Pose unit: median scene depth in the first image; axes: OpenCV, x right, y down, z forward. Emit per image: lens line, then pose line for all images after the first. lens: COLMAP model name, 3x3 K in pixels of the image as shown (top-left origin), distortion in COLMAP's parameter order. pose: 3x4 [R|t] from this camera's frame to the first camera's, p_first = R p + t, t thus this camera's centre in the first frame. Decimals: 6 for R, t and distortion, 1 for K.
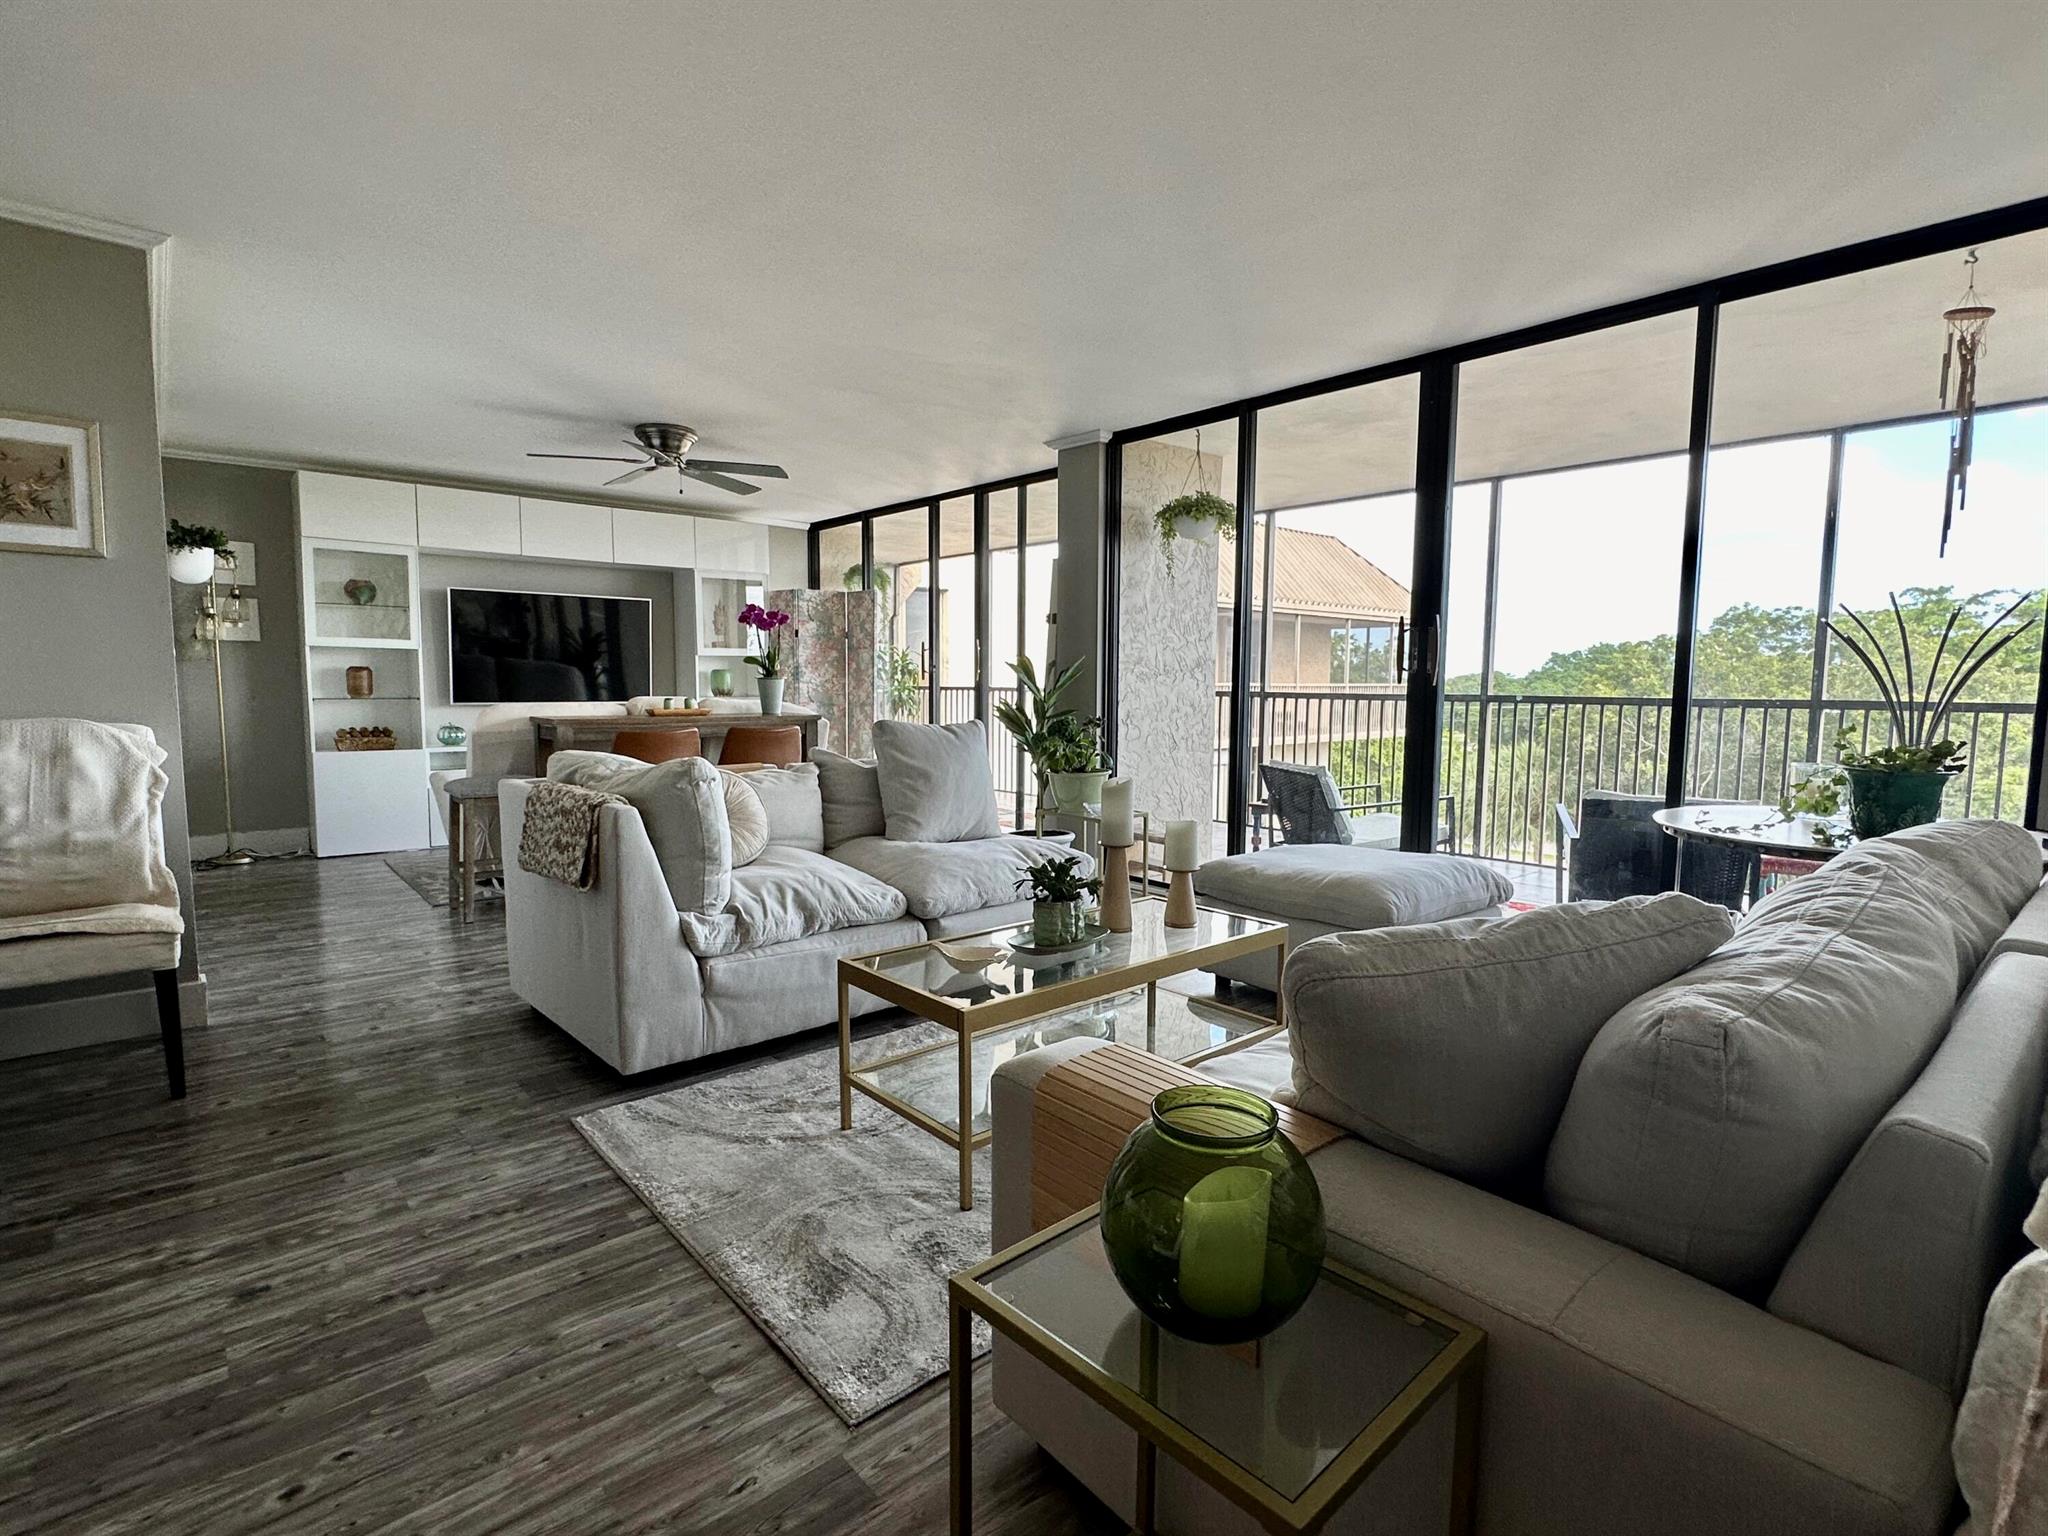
lens RADIAL K [[983.6, 0, 1030.6], [0, 983.6, 770.9], [0, 0, 1]] dist [-0.003771, 0.000769]
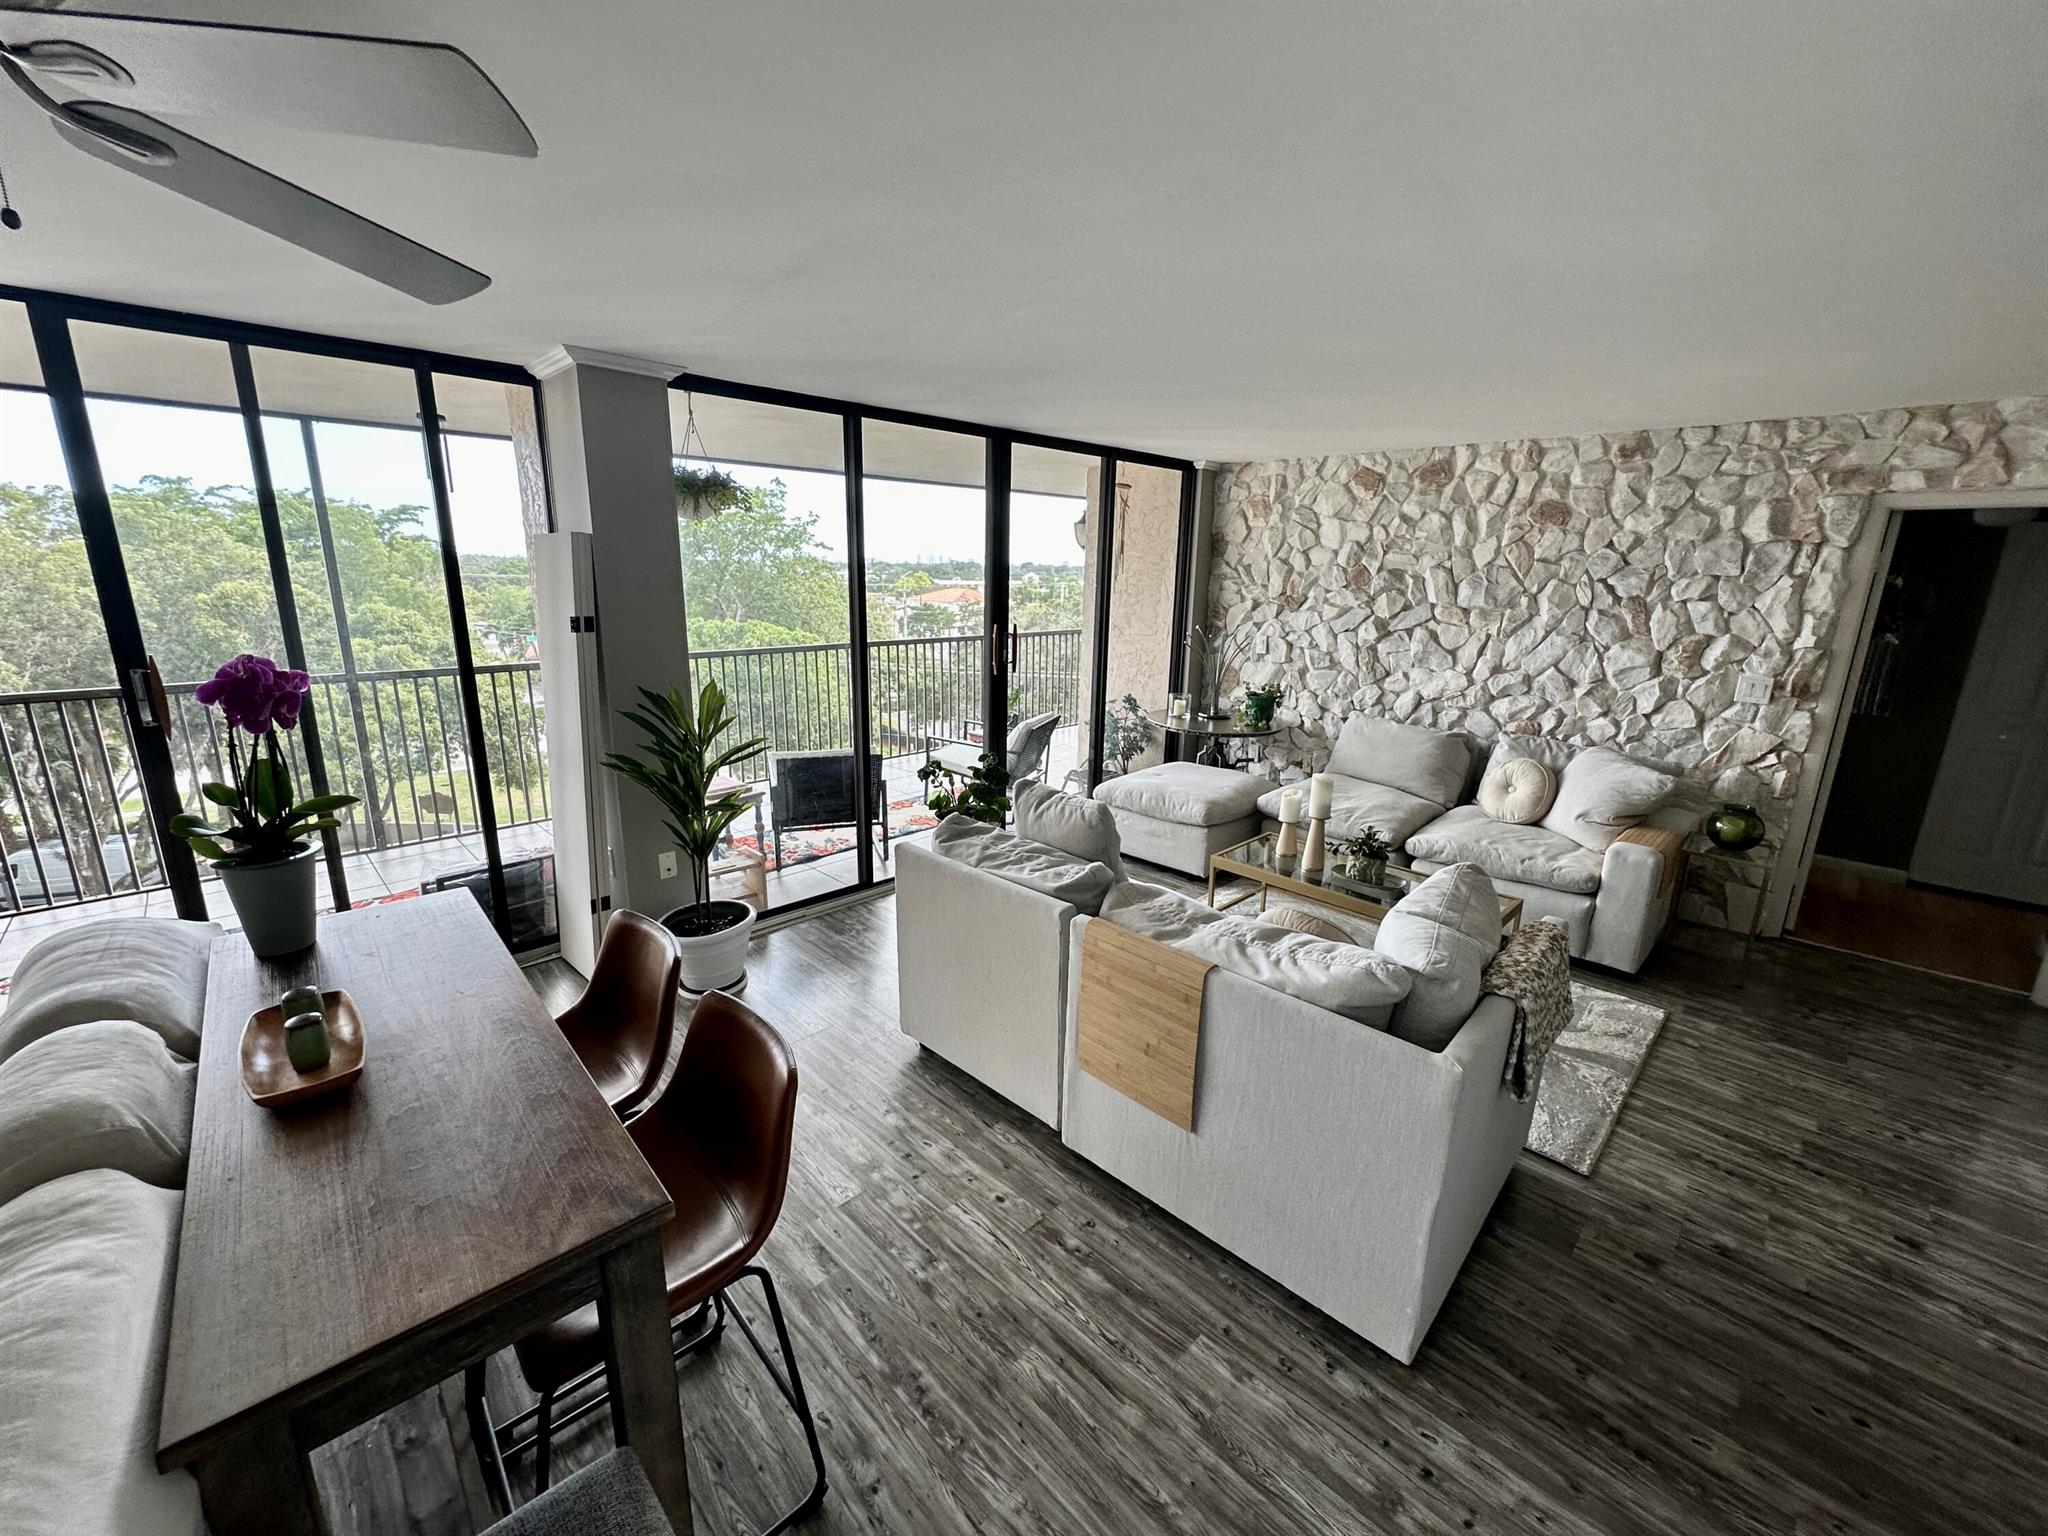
lens RADIAL K [[827.1, 0, 1025.2], [0, 827.1, 759.2], [0, 0, 1]] dist [-0.004279, 0.000887]
pose [[-0.054695, -0.237952, 0.969736, -2.032458], [0.080927, 0.966938, 0.241830, -0.649776], [-0.995218, 0.091705, -0.033630, 2.670578]]
